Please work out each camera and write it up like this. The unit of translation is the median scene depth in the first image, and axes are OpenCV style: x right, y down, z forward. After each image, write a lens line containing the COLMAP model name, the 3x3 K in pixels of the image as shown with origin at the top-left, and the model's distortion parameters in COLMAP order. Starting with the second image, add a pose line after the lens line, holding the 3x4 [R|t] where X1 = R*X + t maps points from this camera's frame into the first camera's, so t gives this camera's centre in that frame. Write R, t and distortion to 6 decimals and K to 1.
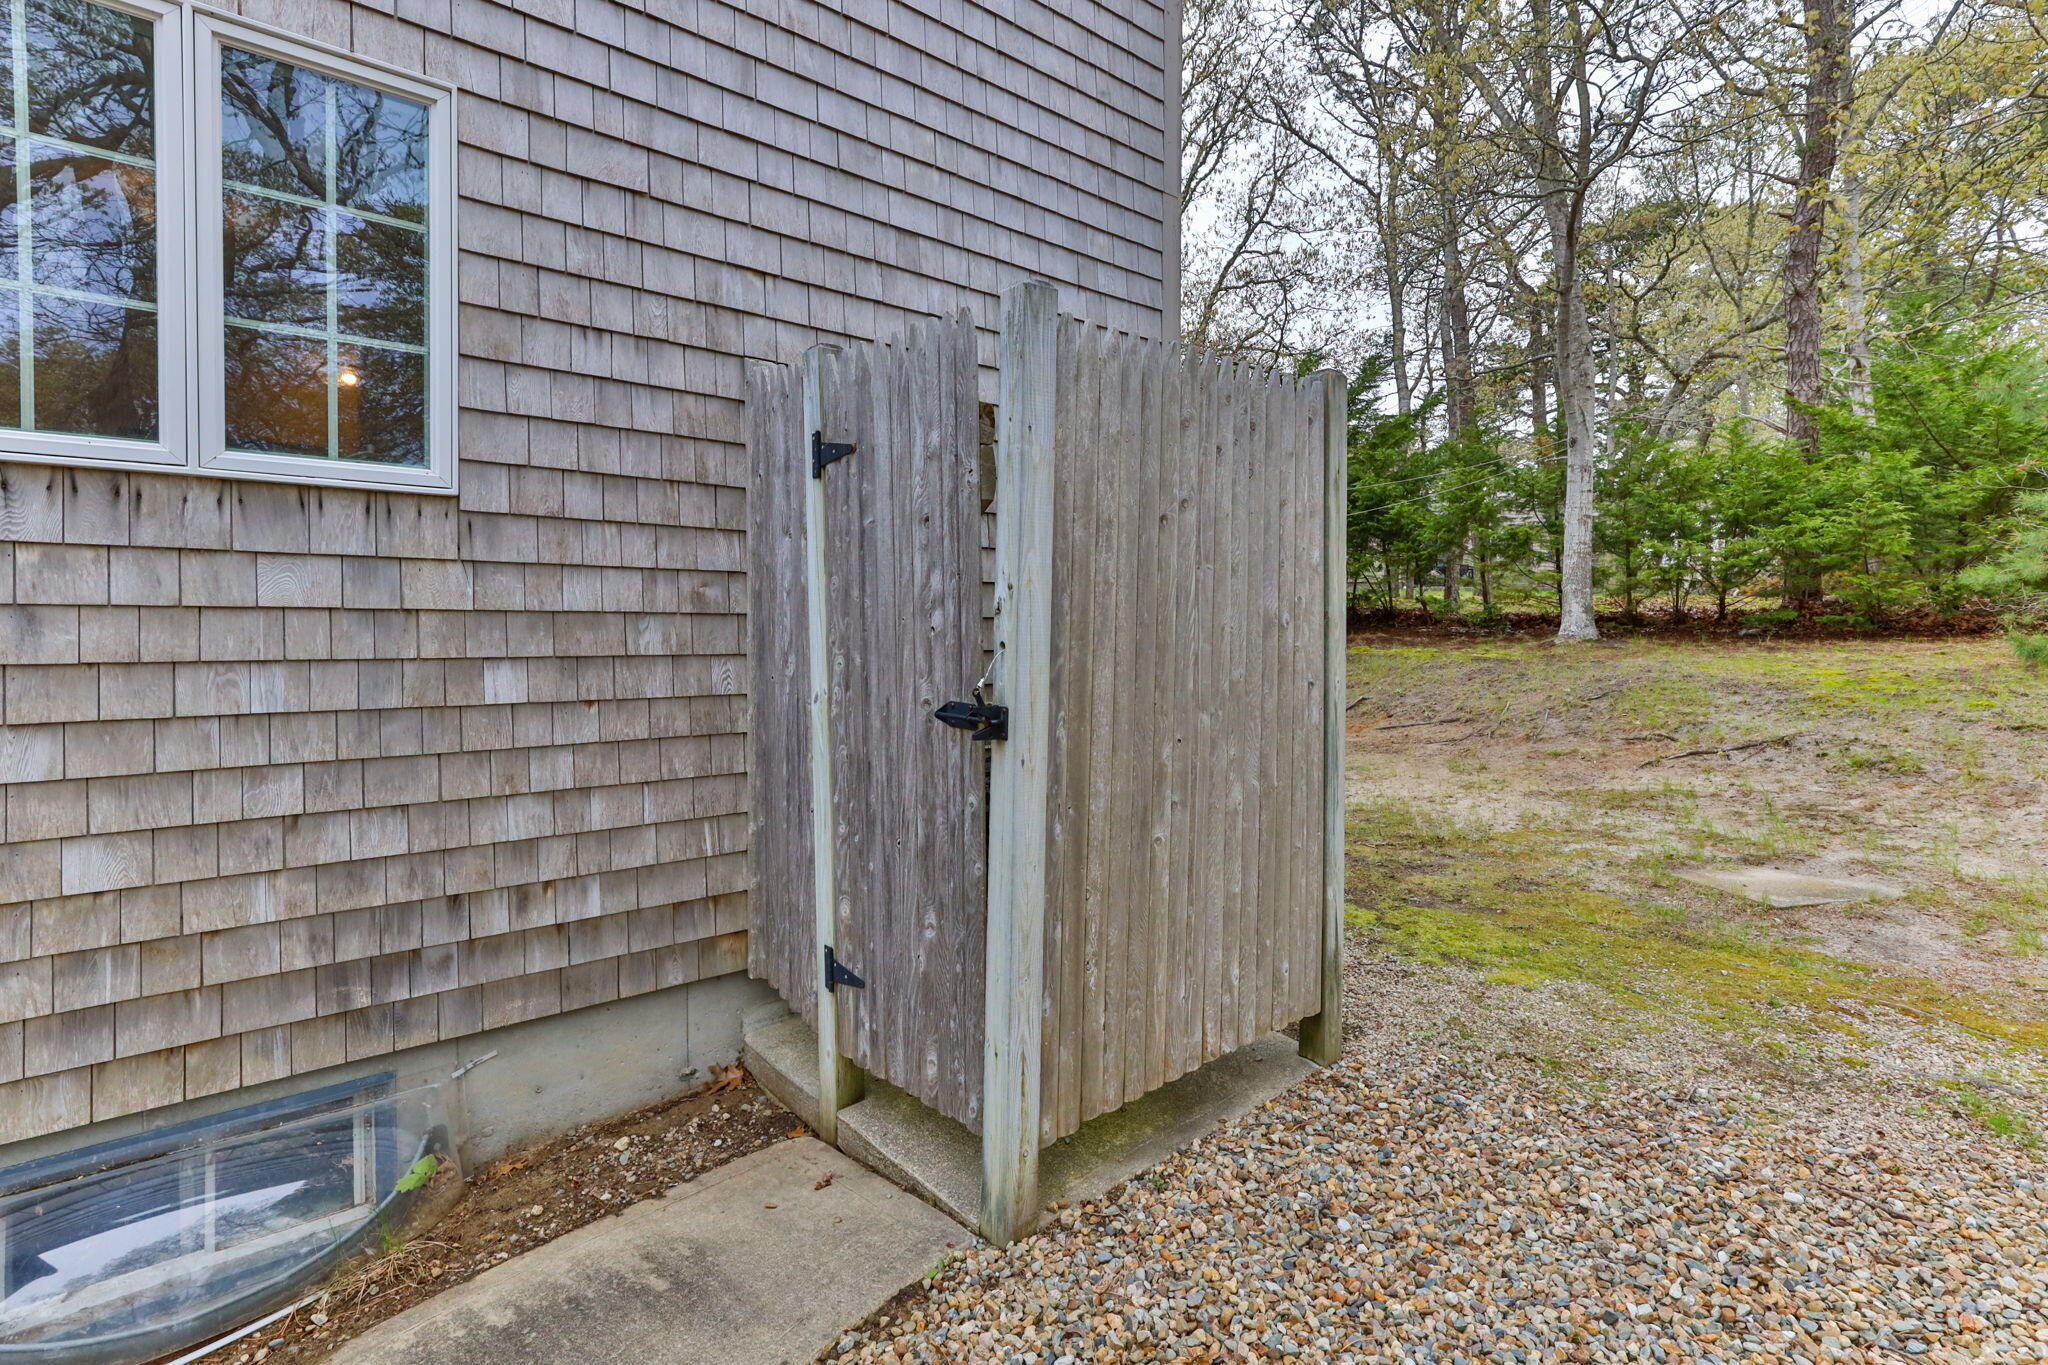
lens RADIAL K [[1005.8, 0, 1037.6], [0, 1005.8, 648.6], [0, 0, 1]] dist [0.001233, 0.001320]
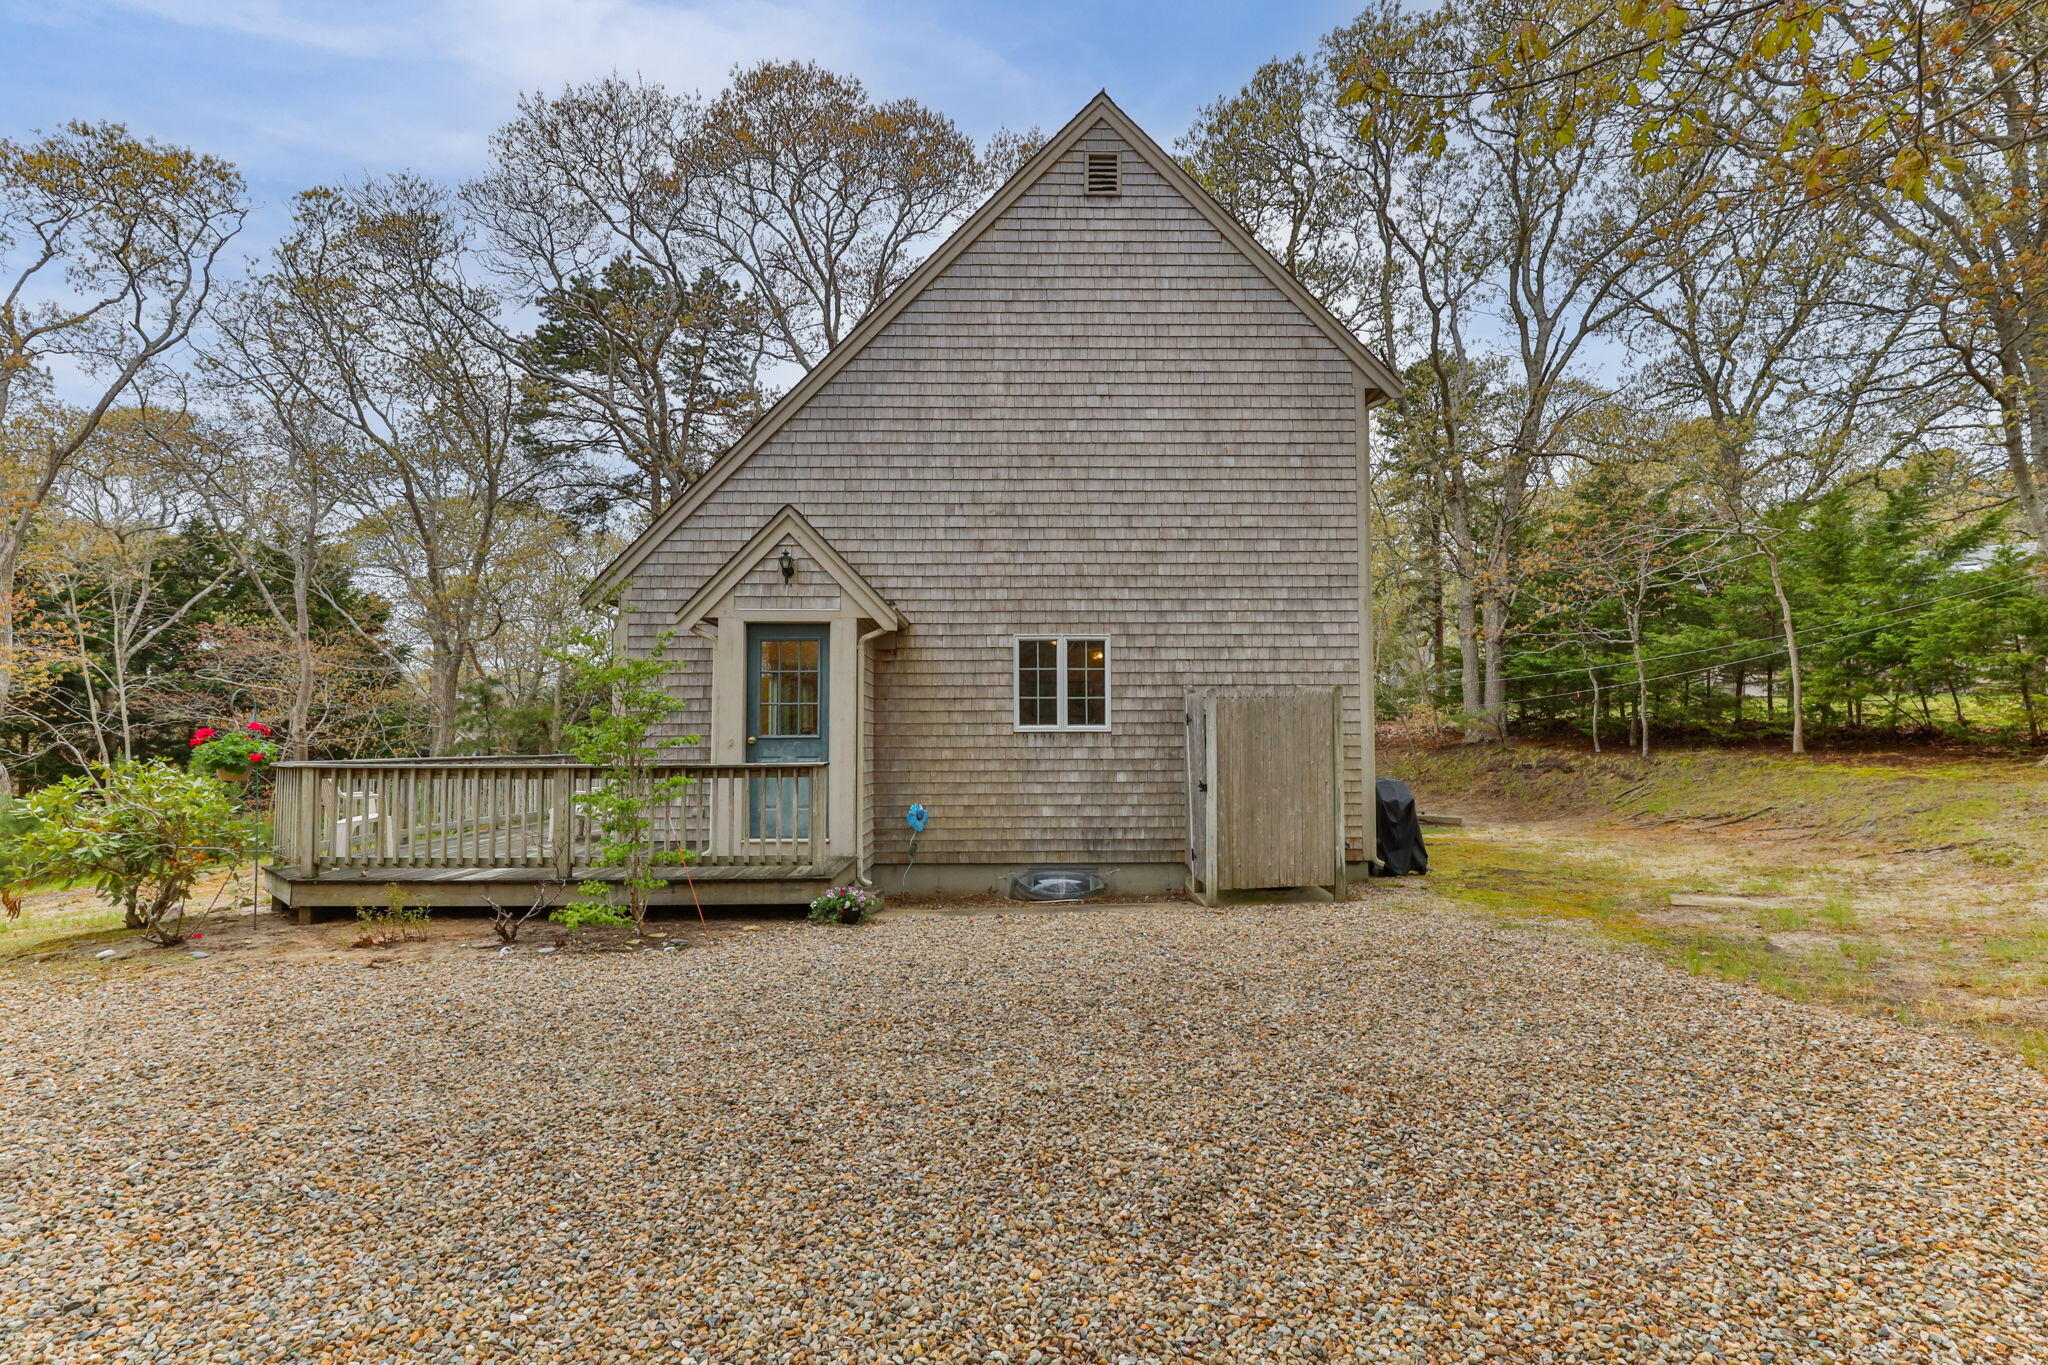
lens RADIAL K [[1005.8, 0, 1027.9], [0, 1005.8, 679.9], [0, 0, 1]] dist [0.001233, 0.001320]
pose [[0.767891, -0.038456, -0.639425, 1.797071], [-0.007155, 0.997619, -0.068591, -0.074612], [0.640541, 0.057245, 0.765788, -2.380020]]
